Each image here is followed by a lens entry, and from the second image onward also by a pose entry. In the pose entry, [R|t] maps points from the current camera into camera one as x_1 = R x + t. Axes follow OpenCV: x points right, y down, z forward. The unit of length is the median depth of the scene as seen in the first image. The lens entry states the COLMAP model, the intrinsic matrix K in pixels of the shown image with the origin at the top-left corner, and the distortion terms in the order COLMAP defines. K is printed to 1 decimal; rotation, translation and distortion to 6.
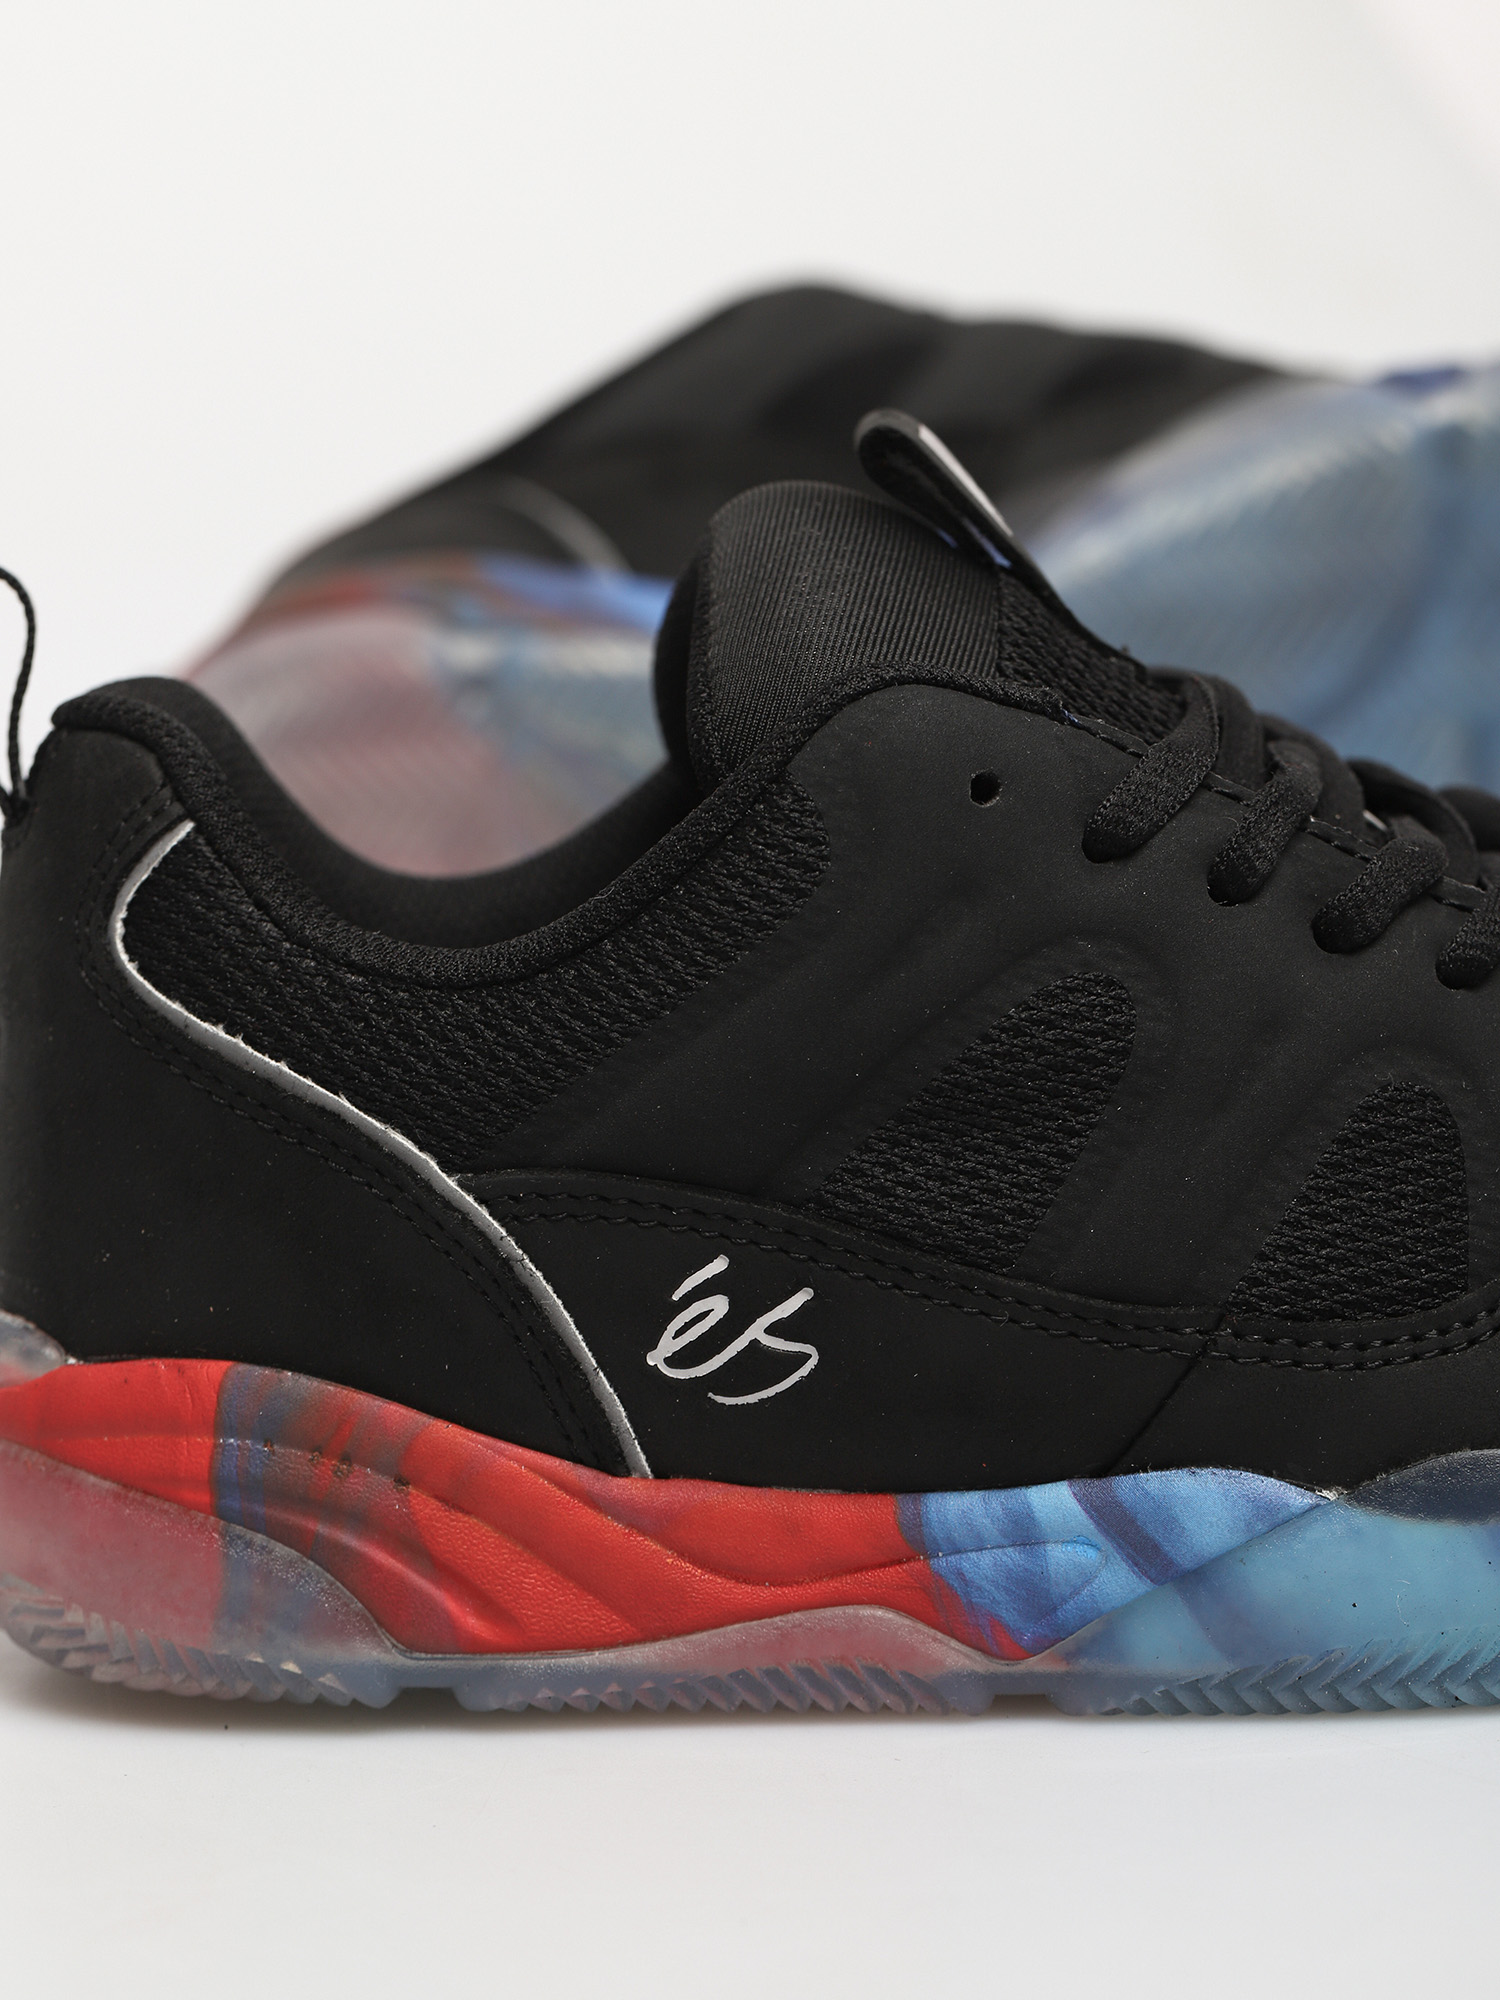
lens RADIAL K [[6572.2, 0, 750.0], [0, 6572.2, 1000.0], [0, 0, 1]] dist [0.053267, 0.221819]
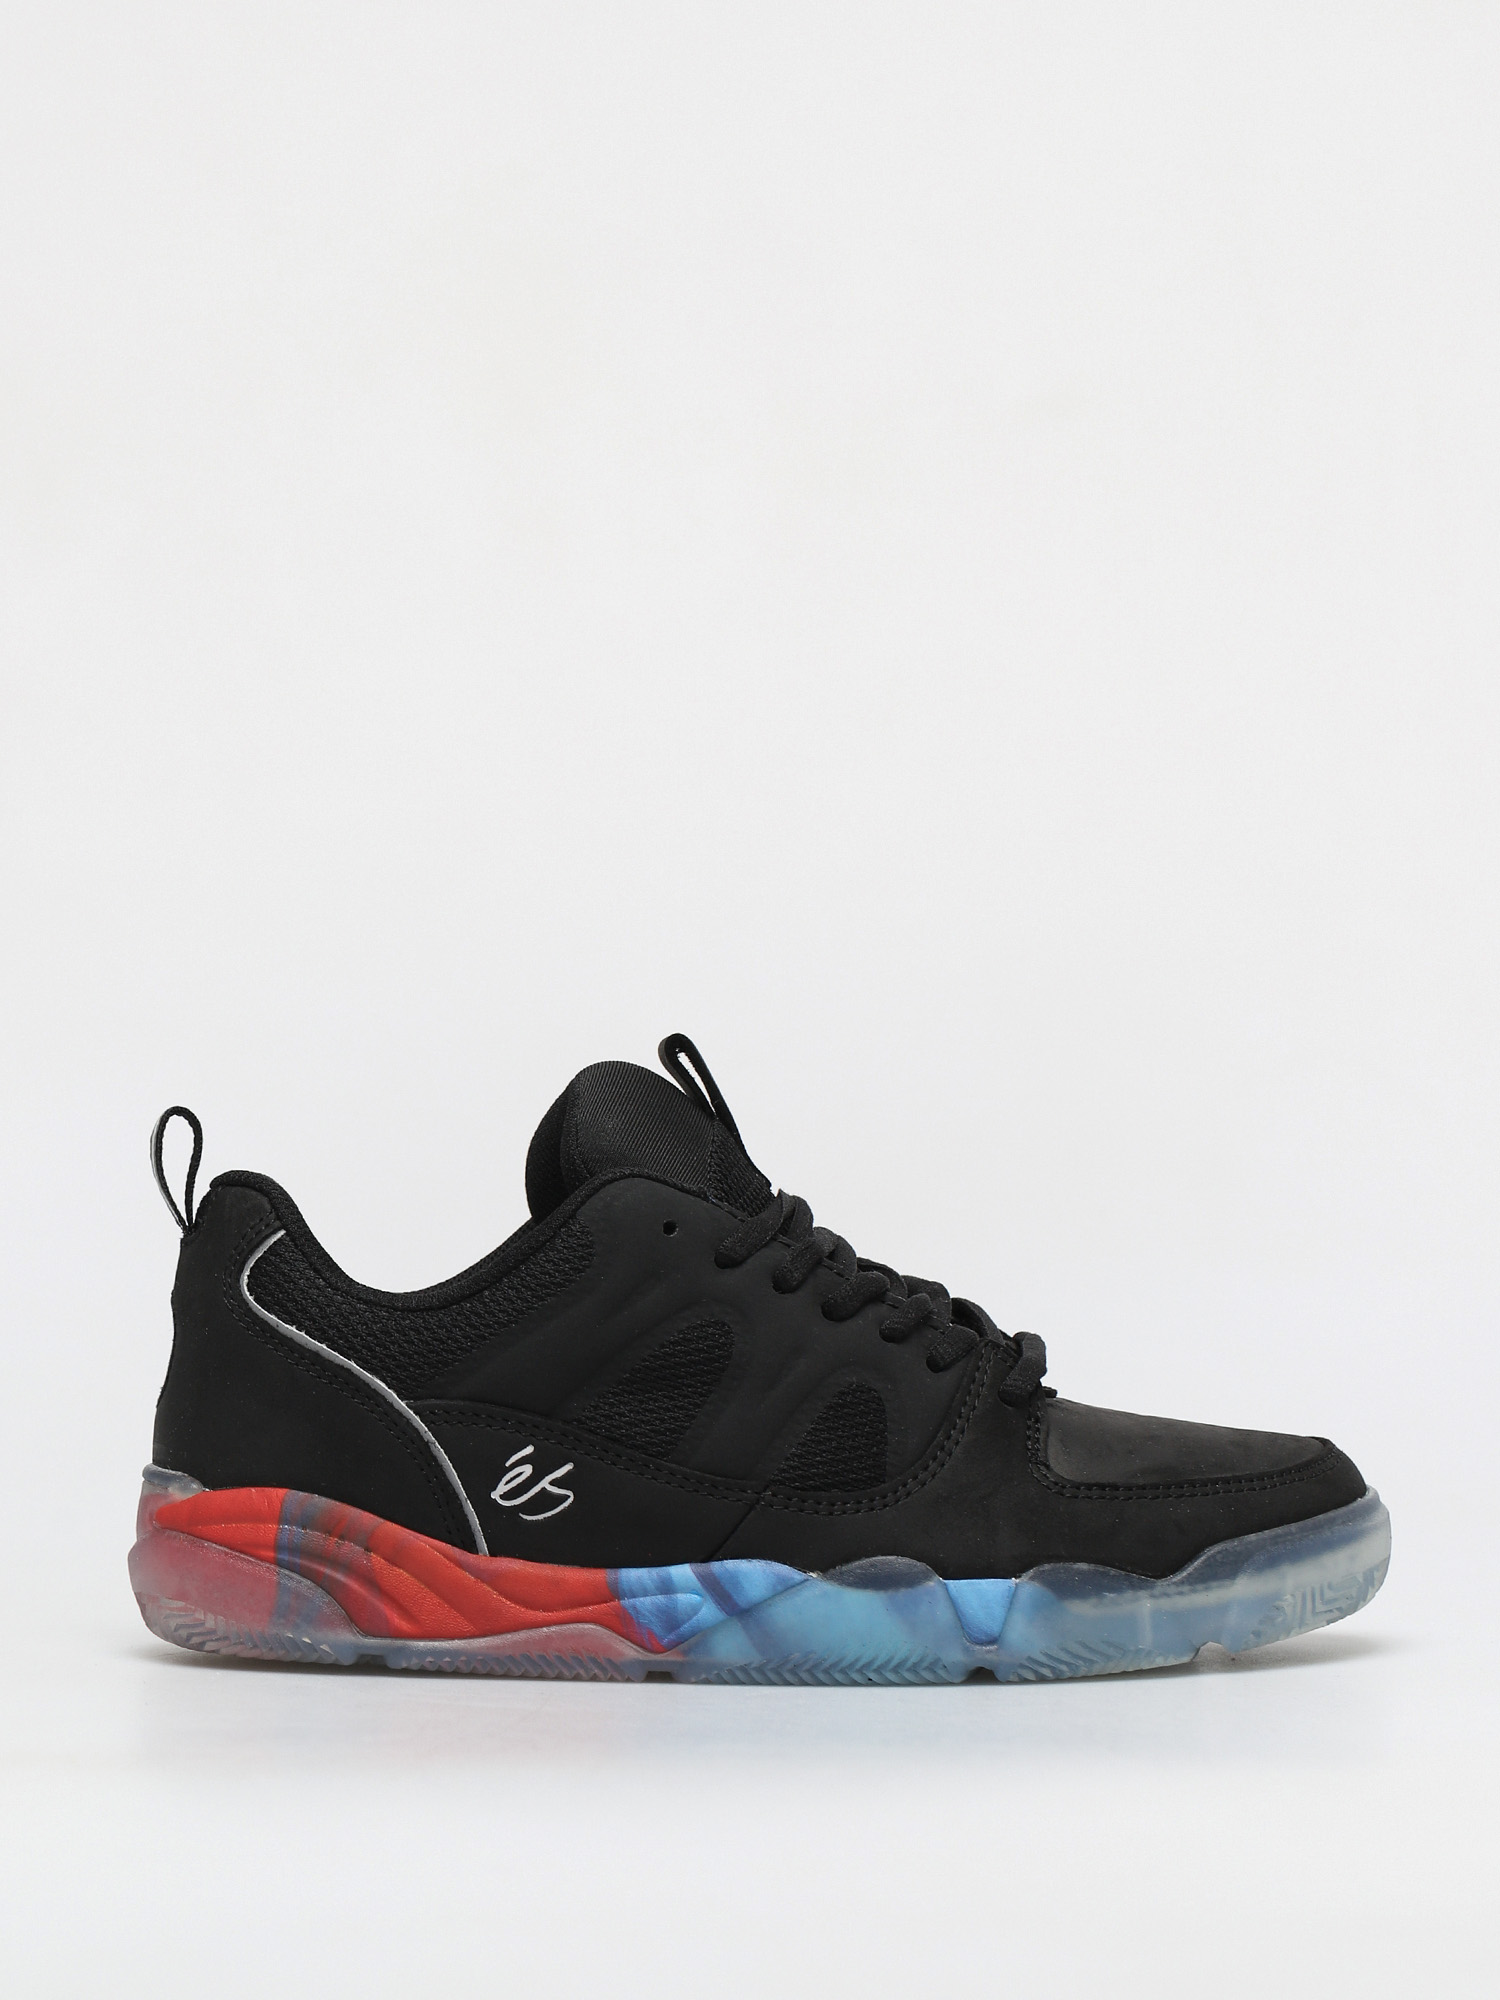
lens RADIAL K [[6572.2, 0, 750.0], [0, 6572.2, 1000.0], [0, 0, 1]] dist [0.053267, 0.221819]
pose [[0.996926, 0.064611, 0.044321, -0.036176], [-0.057782, 0.988315, -0.141046, 0.187943], [-0.052916, 0.138051, 0.989010, -1.079978]]
